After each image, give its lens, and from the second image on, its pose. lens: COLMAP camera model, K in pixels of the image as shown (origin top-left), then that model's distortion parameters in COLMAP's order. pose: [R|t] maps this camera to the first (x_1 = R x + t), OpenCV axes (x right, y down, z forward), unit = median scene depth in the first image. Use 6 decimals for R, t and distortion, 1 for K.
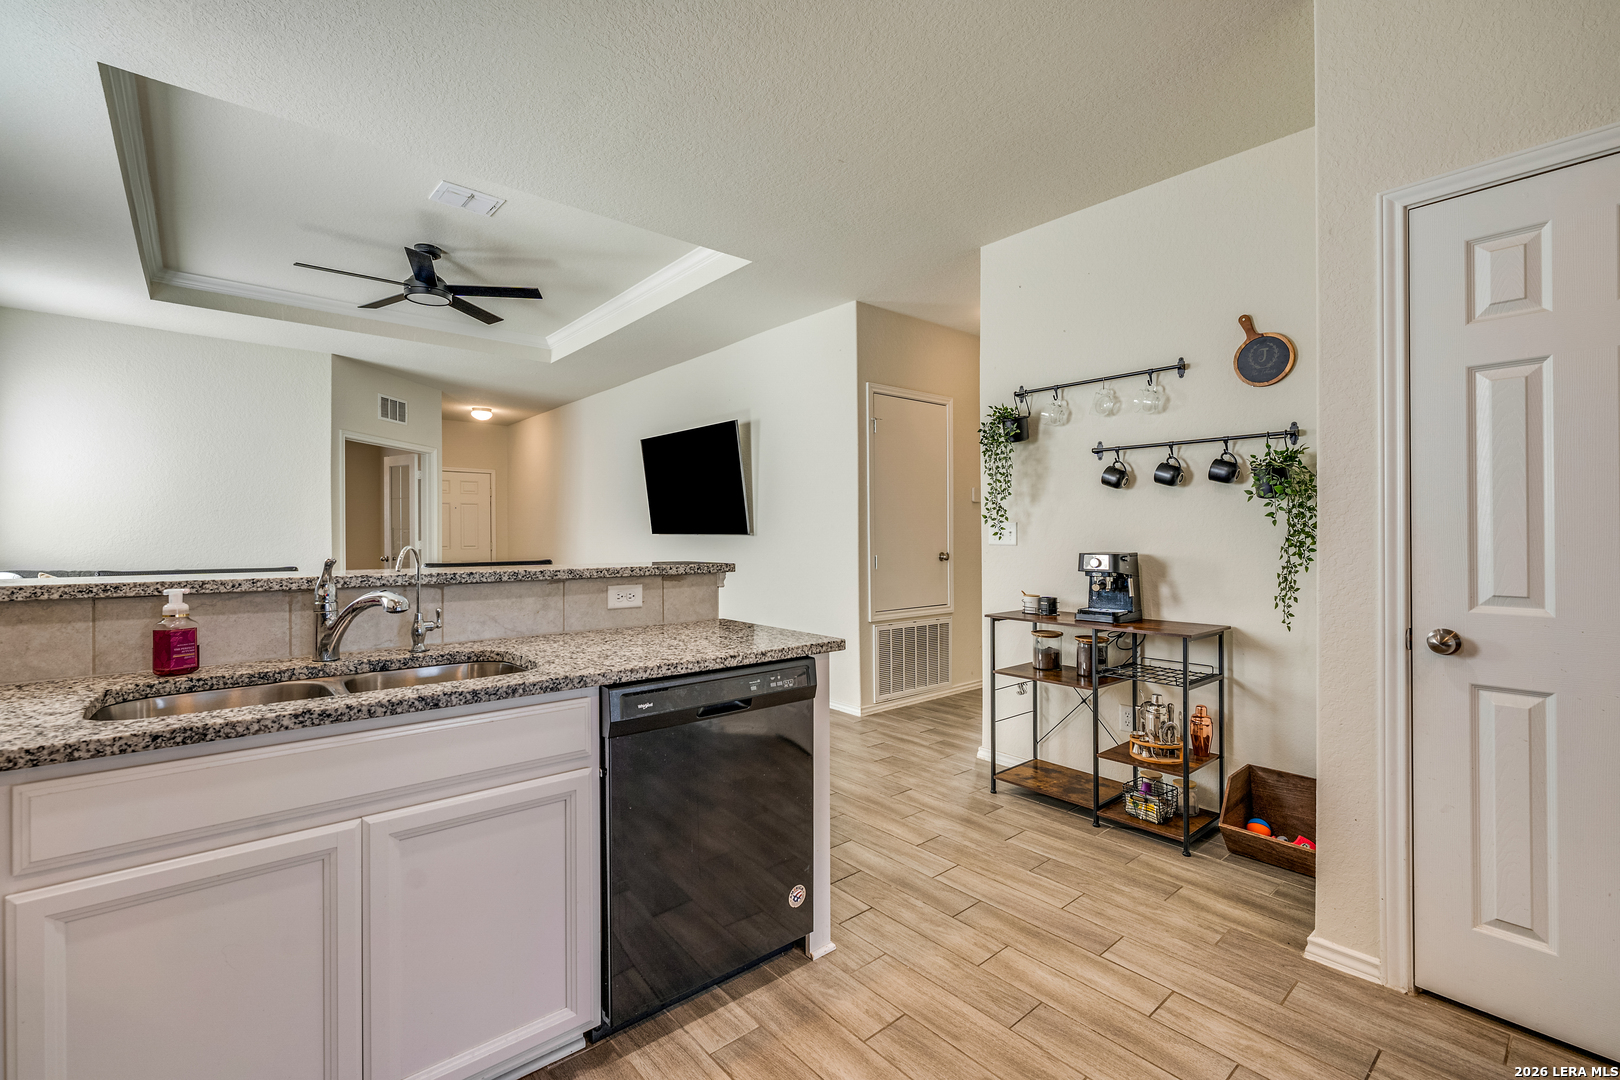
lens RADIAL K [[685.7, 0, 811.4], [0, 685.7, 532.8], [0, 0, 1]] dist [-0.000887, 0.000215]
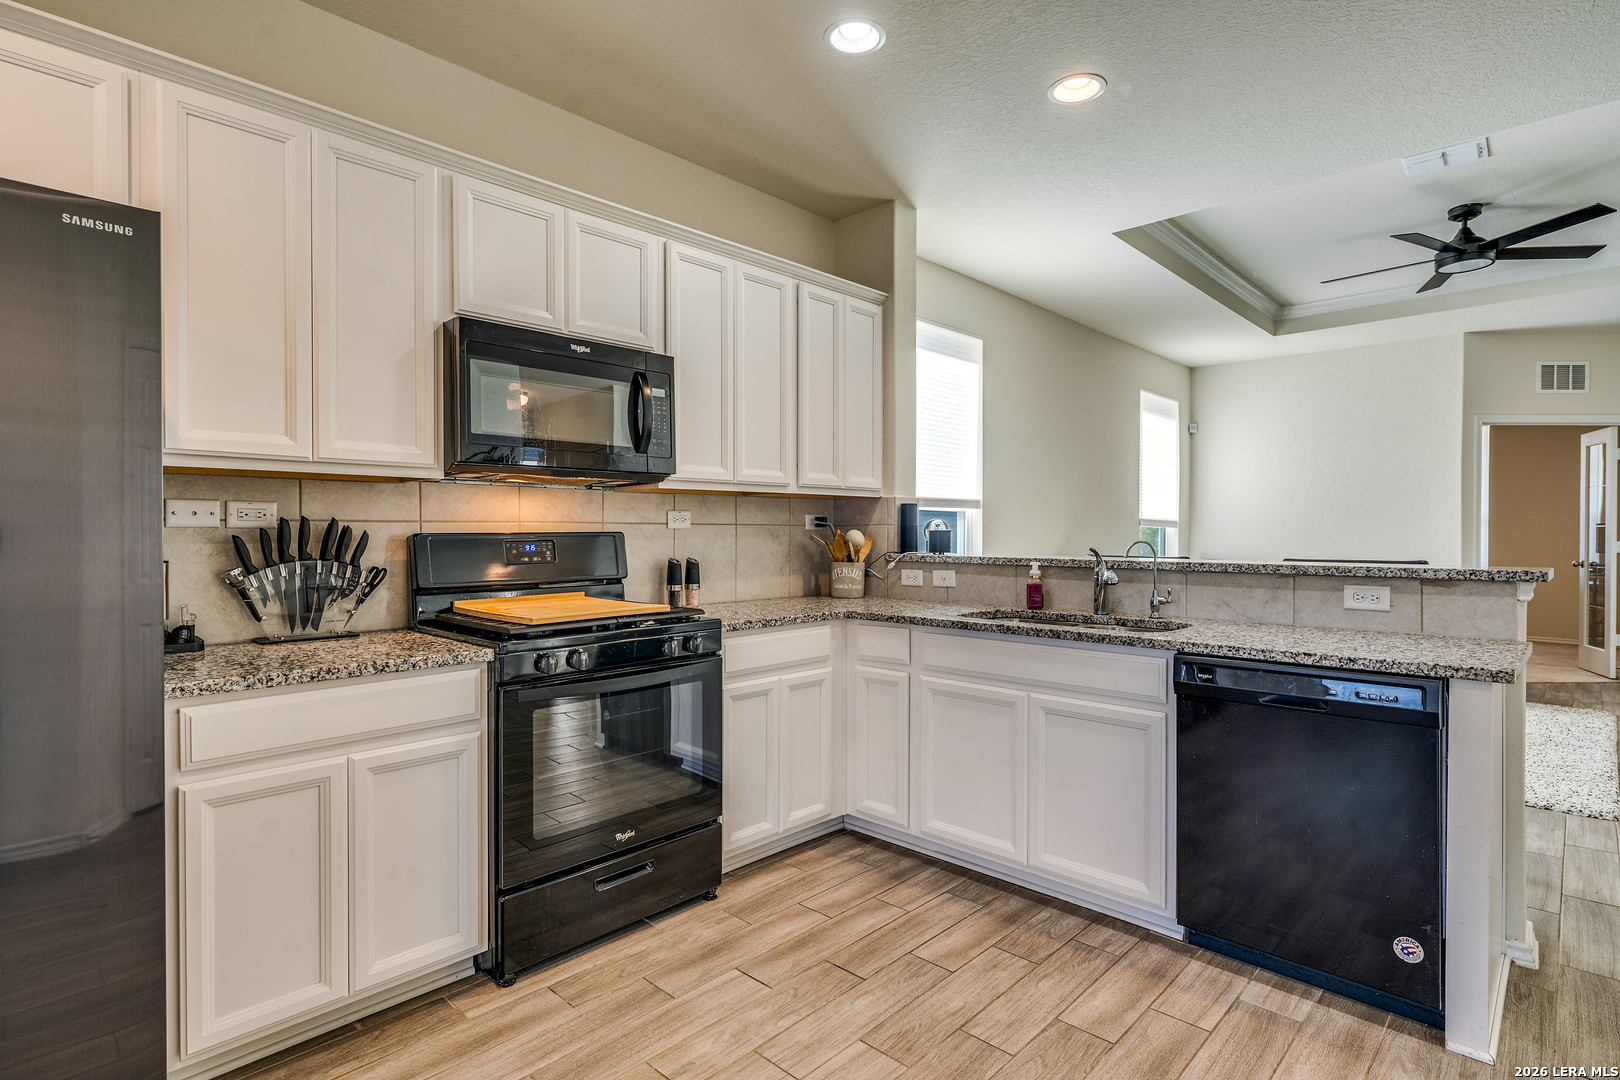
lens RADIAL K [[668.4, 0, 810.0], [0, 668.4, 540.0], [0, 0, 1]] dist [0.002236, 0.000405]
pose [[0.159709, 0.011593, -0.987096, 0.671041], [0.001884, 0.999926, 0.012048, 0.000192], [0.987162, -0.003784, 0.159676, 0.116767]]
